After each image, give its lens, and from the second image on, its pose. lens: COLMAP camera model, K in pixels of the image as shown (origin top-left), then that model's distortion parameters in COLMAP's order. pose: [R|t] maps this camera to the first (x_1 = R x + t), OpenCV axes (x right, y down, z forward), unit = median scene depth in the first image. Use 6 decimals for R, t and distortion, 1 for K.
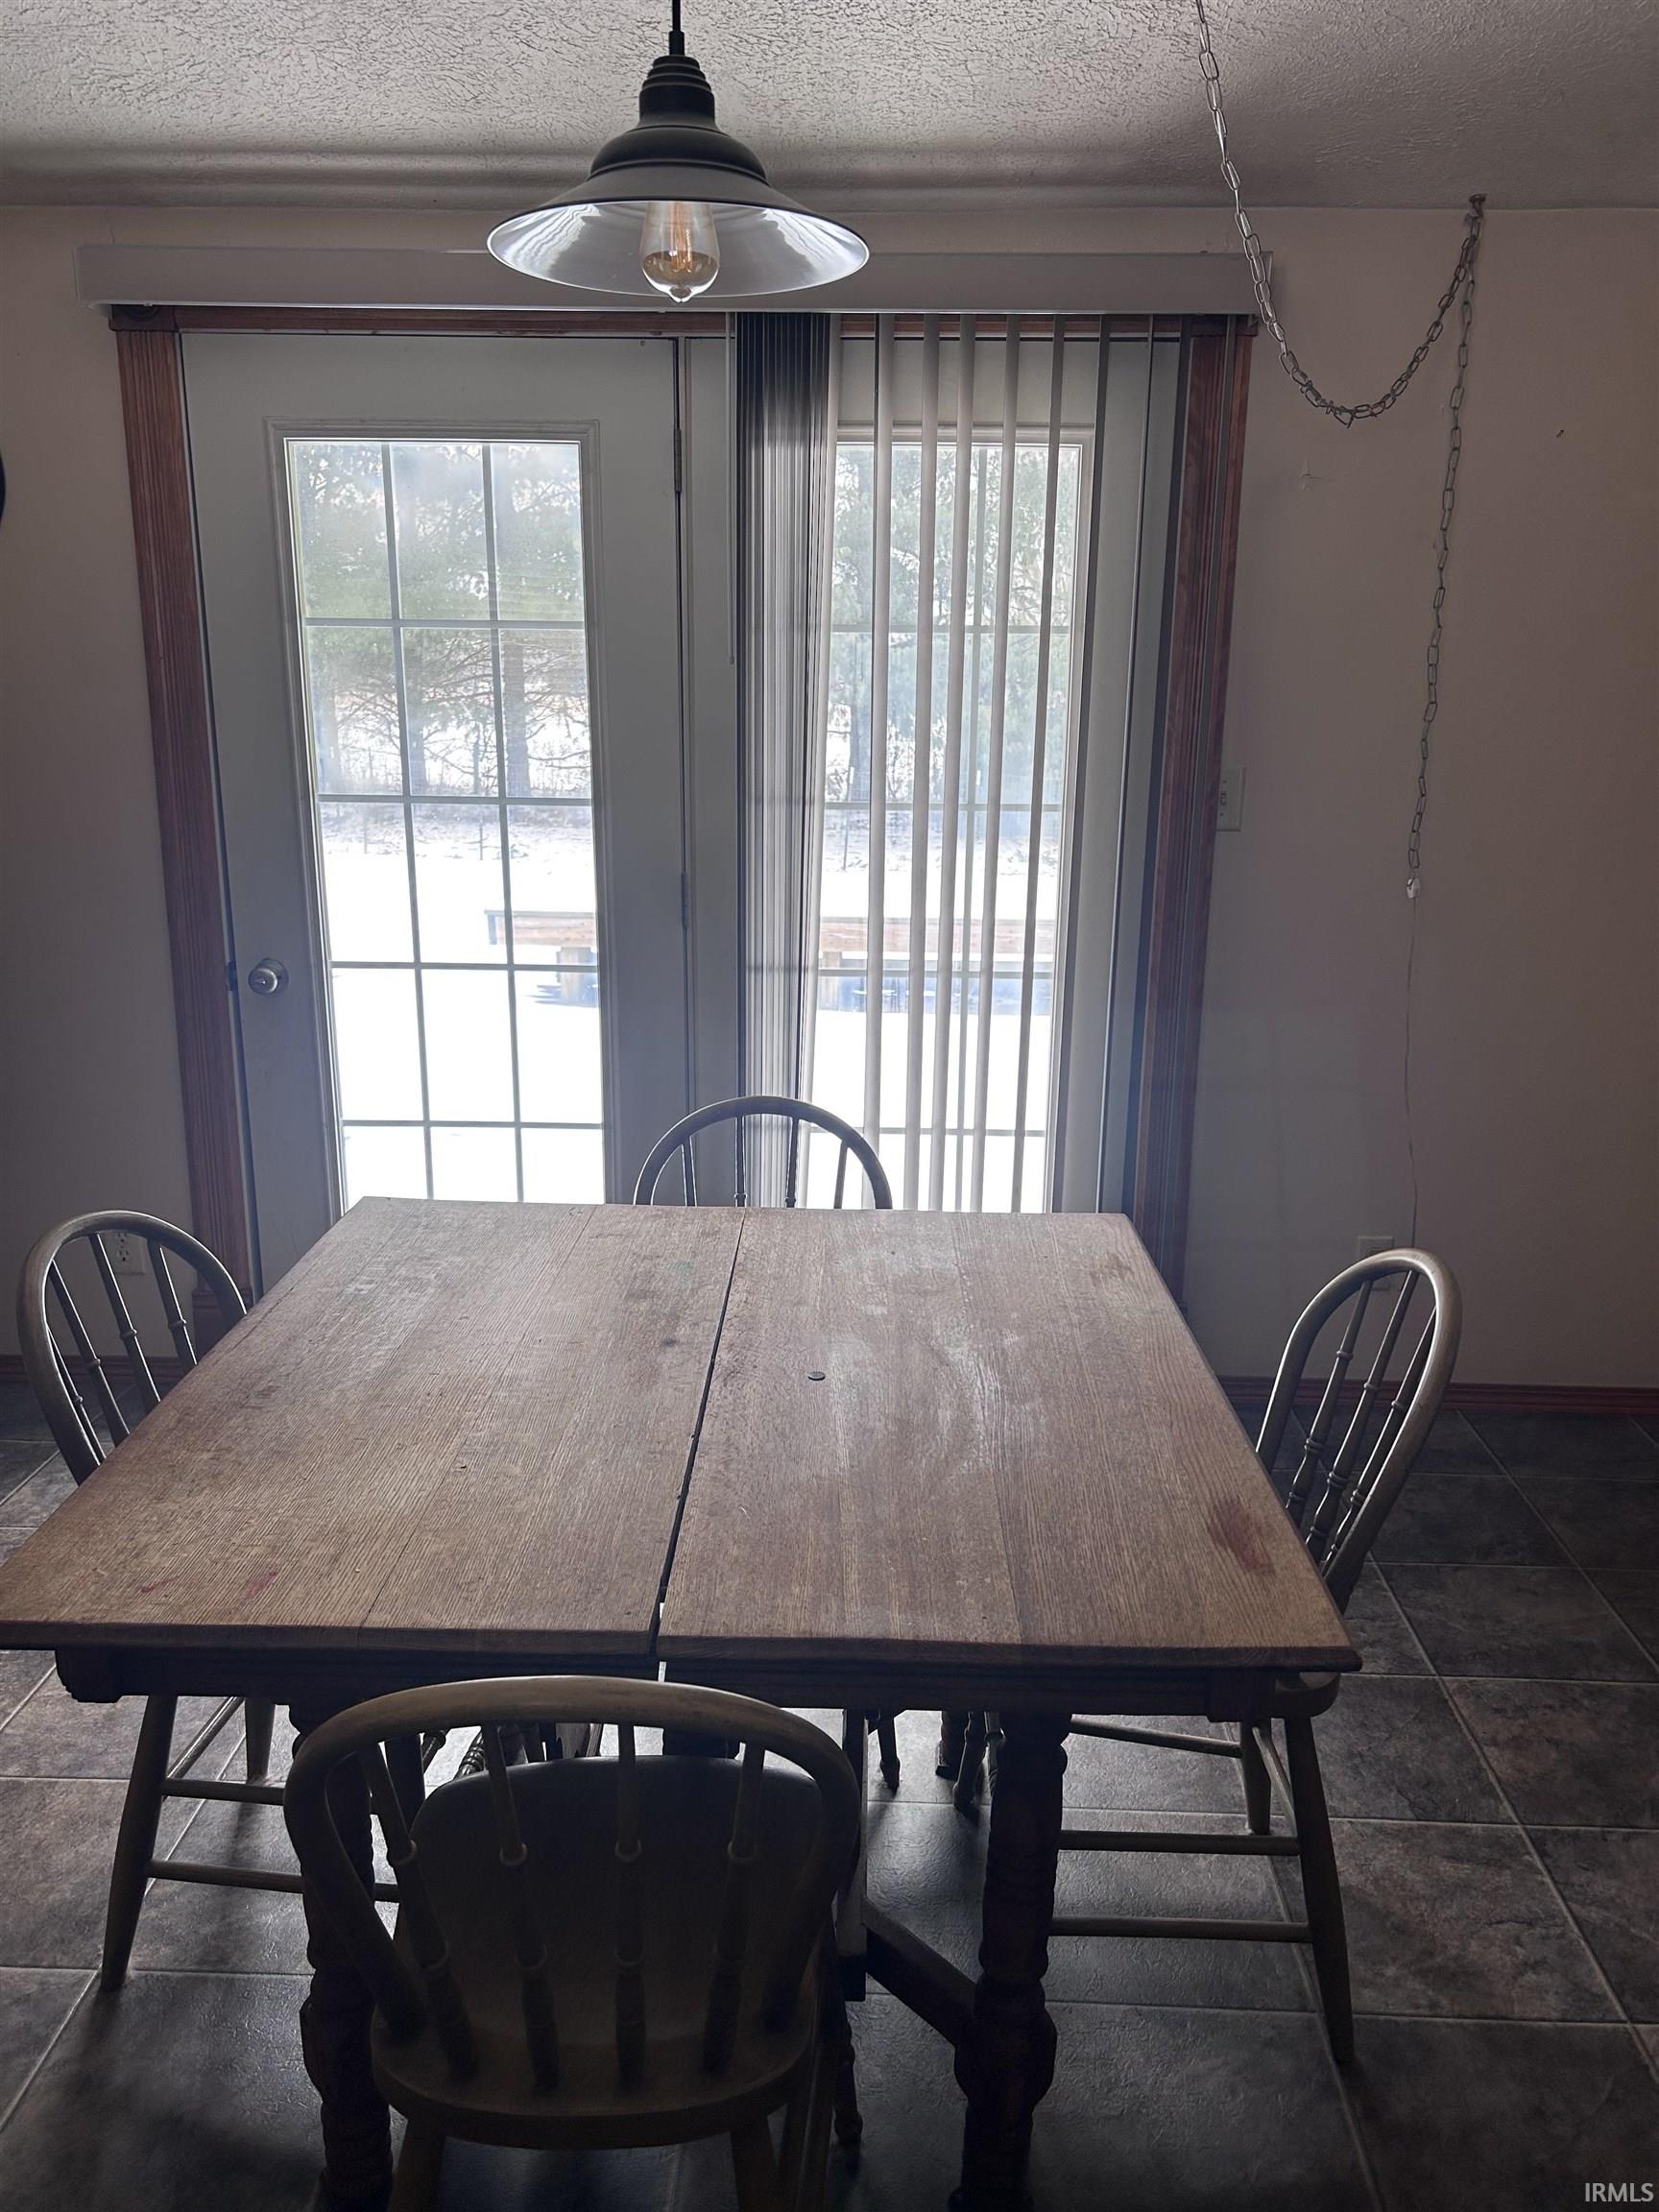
lens RADIAL K [[1738.0, 0, 832.8], [0, 1738.0, 1094.9], [0, 0, 1]] dist [0.005086, -0.003276]
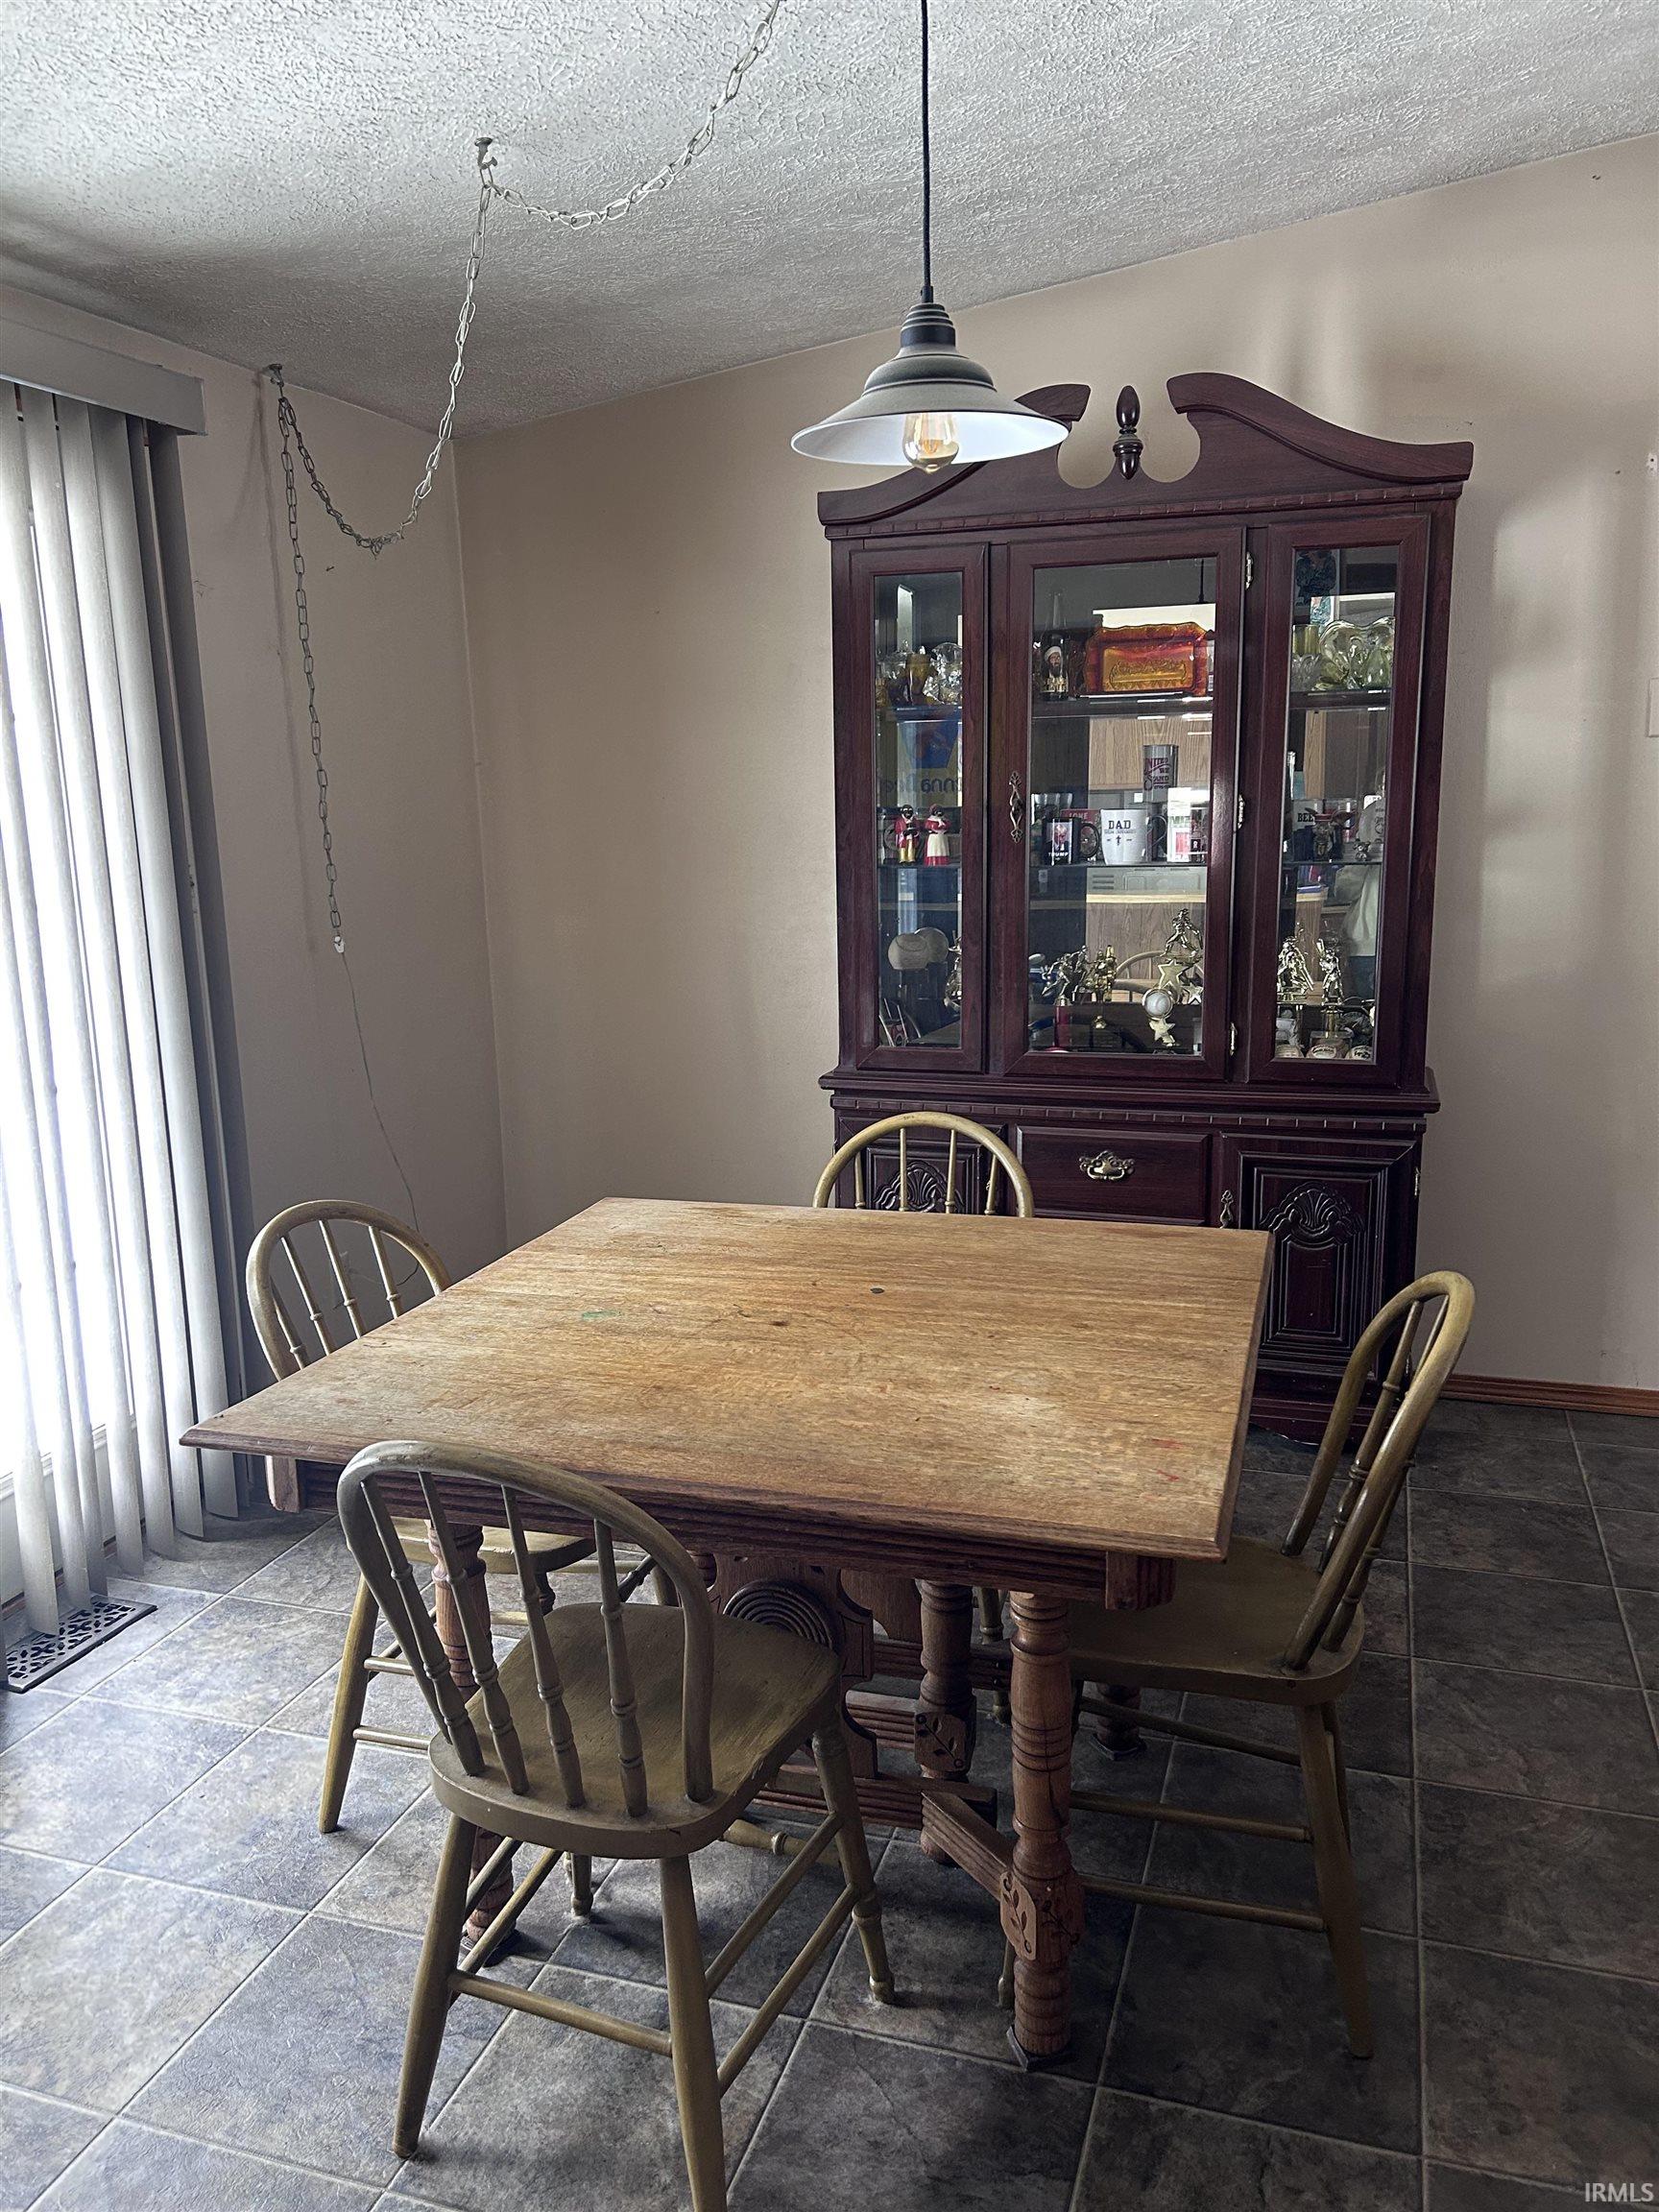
lens RADIAL K [[1690.9, 0, 830.9], [0, 1690.9, 1147.6], [0, 0, 1]] dist [0.097074, -0.126991]
pose [[0.279323, -0.233979, 0.931253, -0.679603], [0.256397, 0.952815, 0.162492, -0.090241], [-0.925332, 0.193383, 0.326134, 0.343041]]
